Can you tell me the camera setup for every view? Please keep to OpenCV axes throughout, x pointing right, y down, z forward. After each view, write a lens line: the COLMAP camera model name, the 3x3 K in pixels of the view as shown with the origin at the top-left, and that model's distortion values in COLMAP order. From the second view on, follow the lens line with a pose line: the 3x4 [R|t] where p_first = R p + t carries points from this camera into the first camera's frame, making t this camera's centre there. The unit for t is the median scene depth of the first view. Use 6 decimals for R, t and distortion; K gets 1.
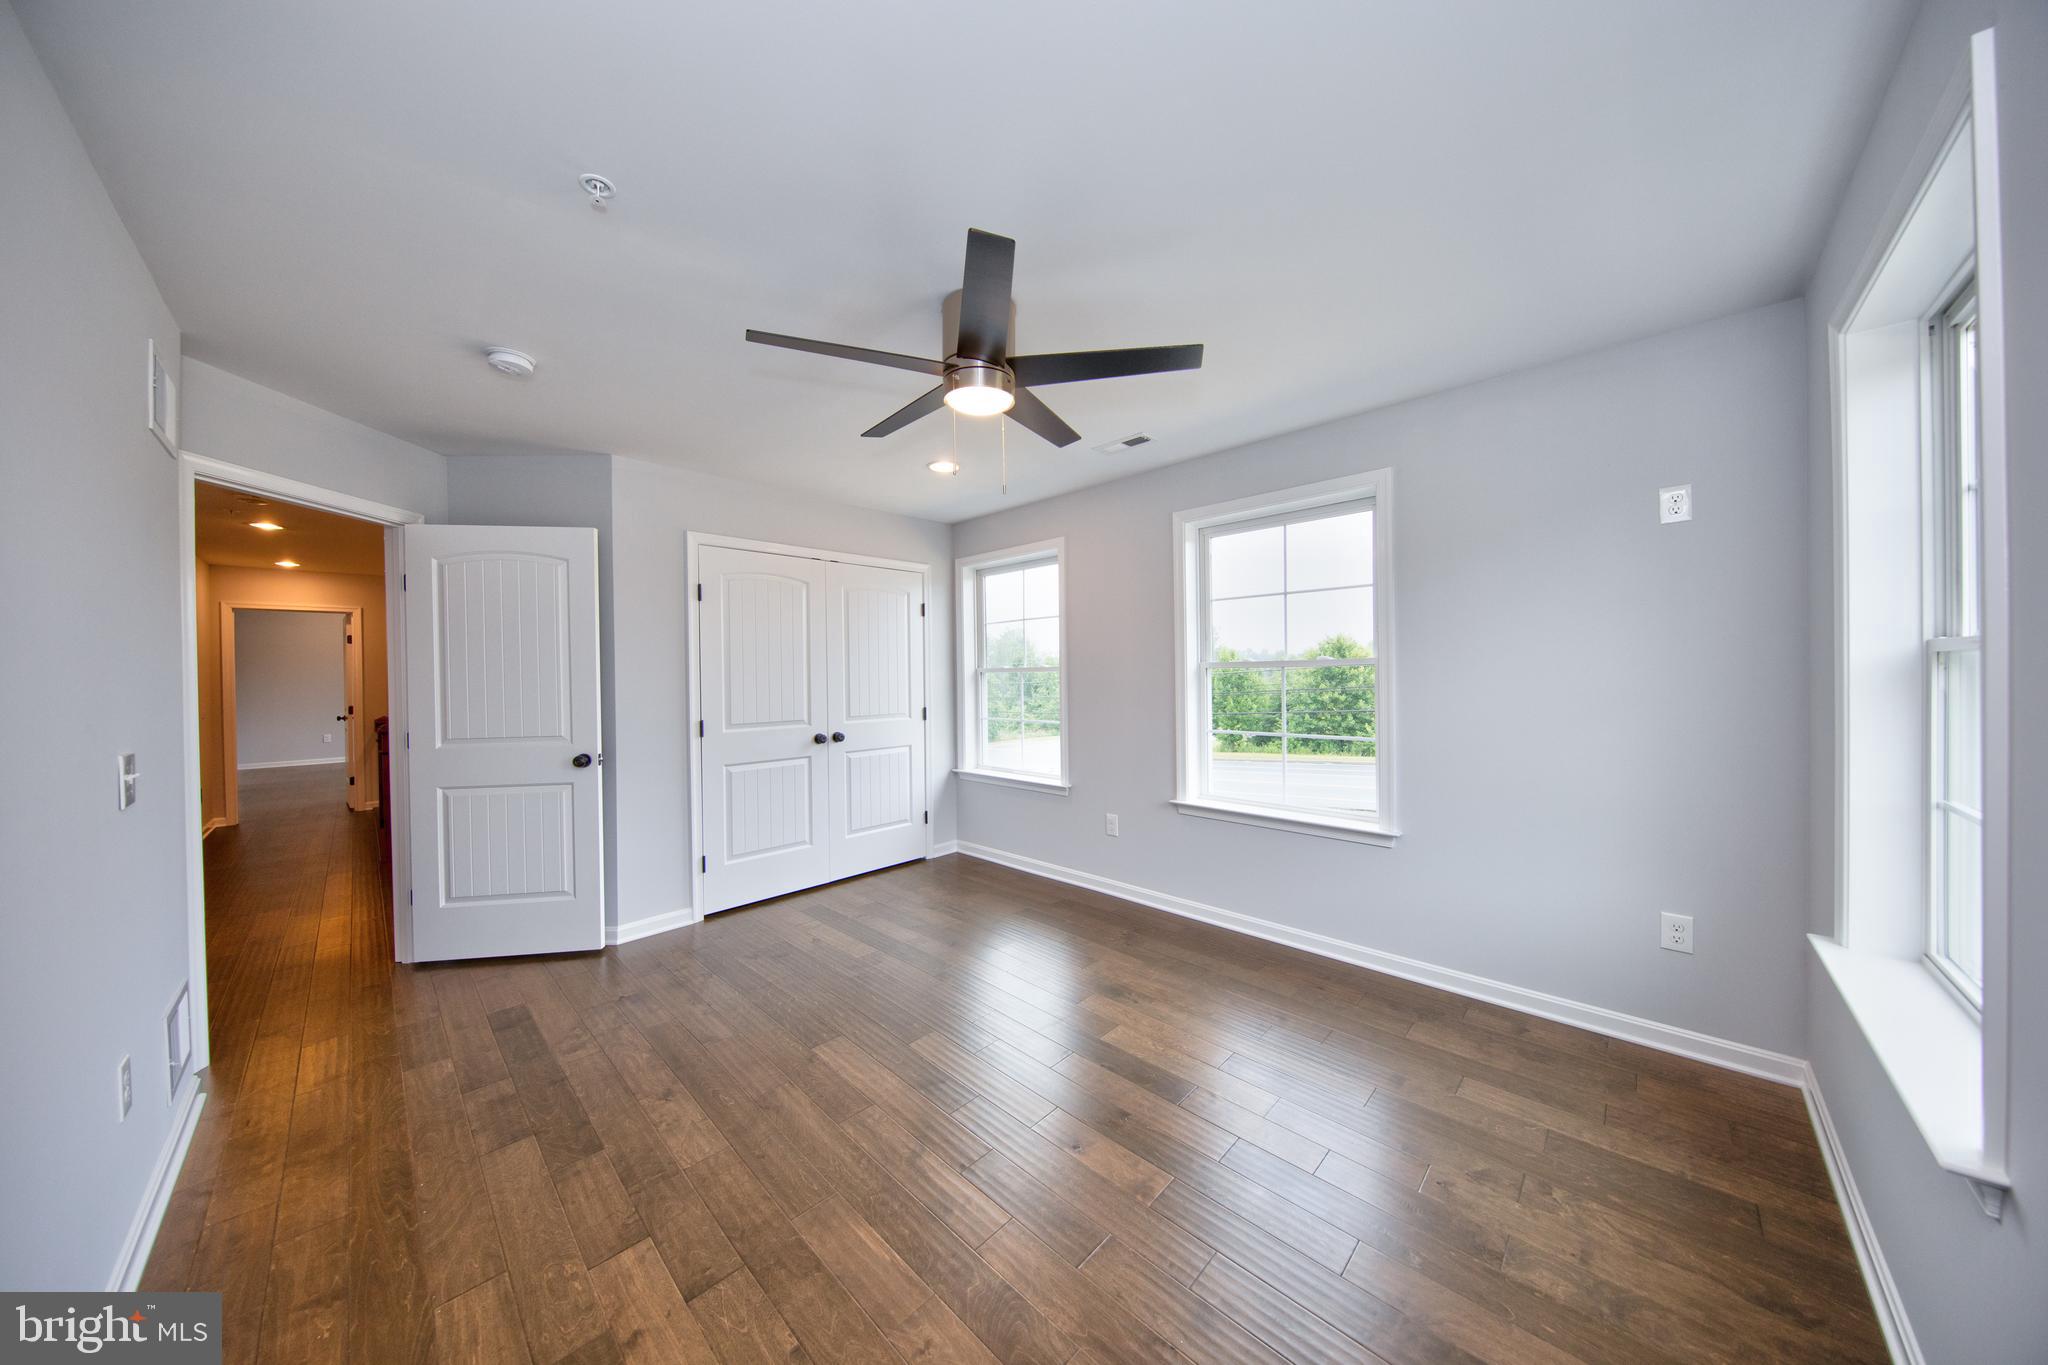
lens RADIAL K [[652.8, 0, 1013.6], [0, 652.8, 682.9], [0, 0, 1]] dist [0.009200, -0.000047]
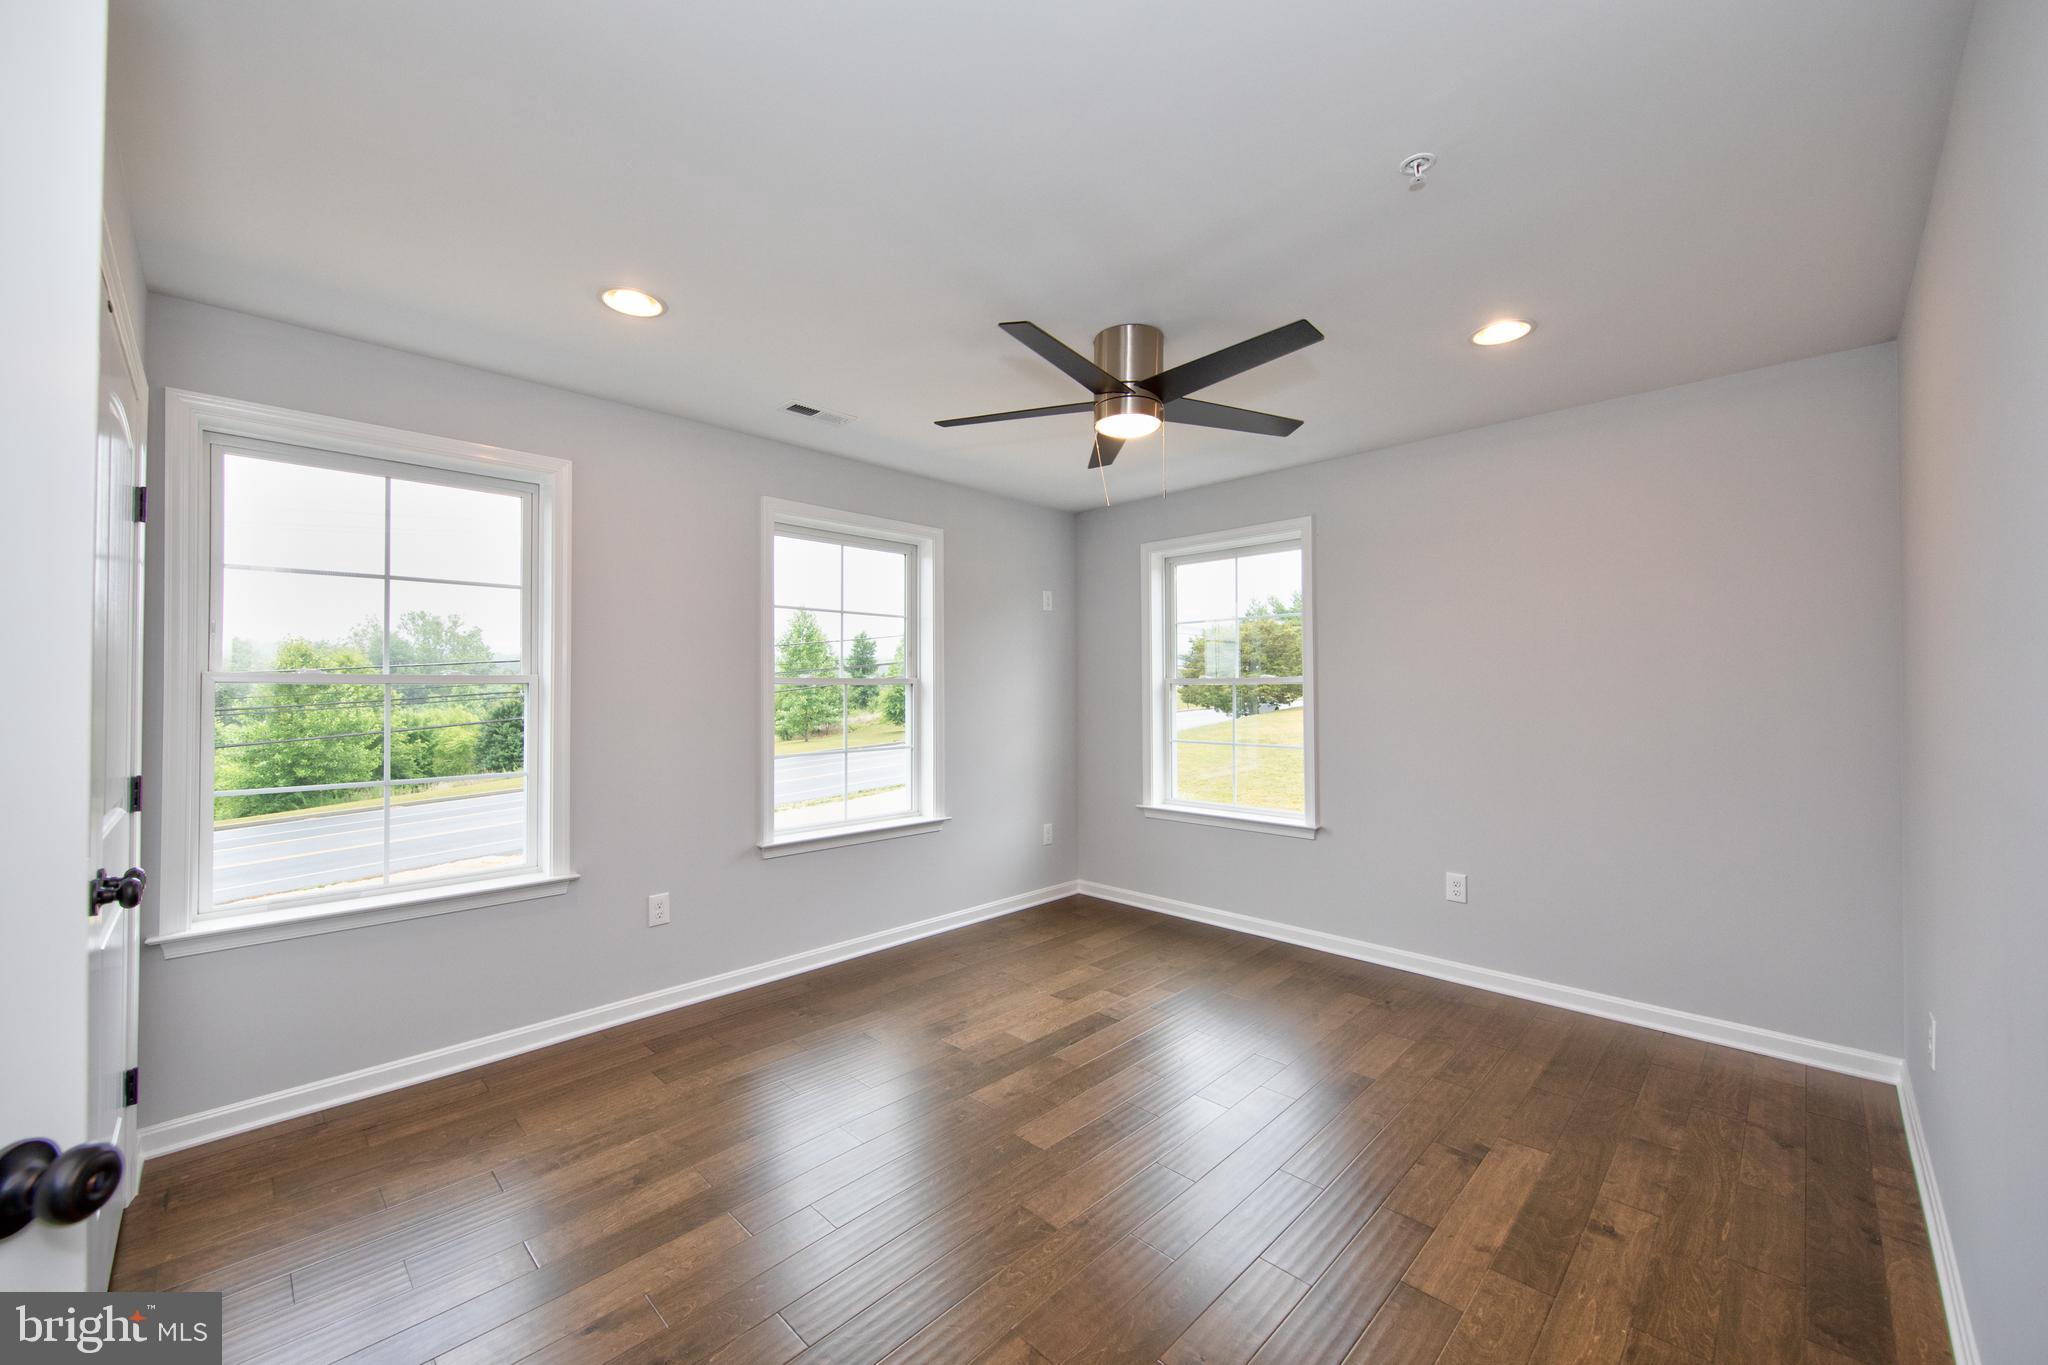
lens RADIAL K [[805.7, 0, 1011.1], [0, 805.7, 679.1], [0, 0, 1]] dist [0.018304, -0.000291]
pose [[-0.002289, 0.032413, 0.999472, -1.074484], [0.018574, 0.999304, -0.032365, 0.017234], [-0.999825, 0.018490, -0.002889, 0.957492]]
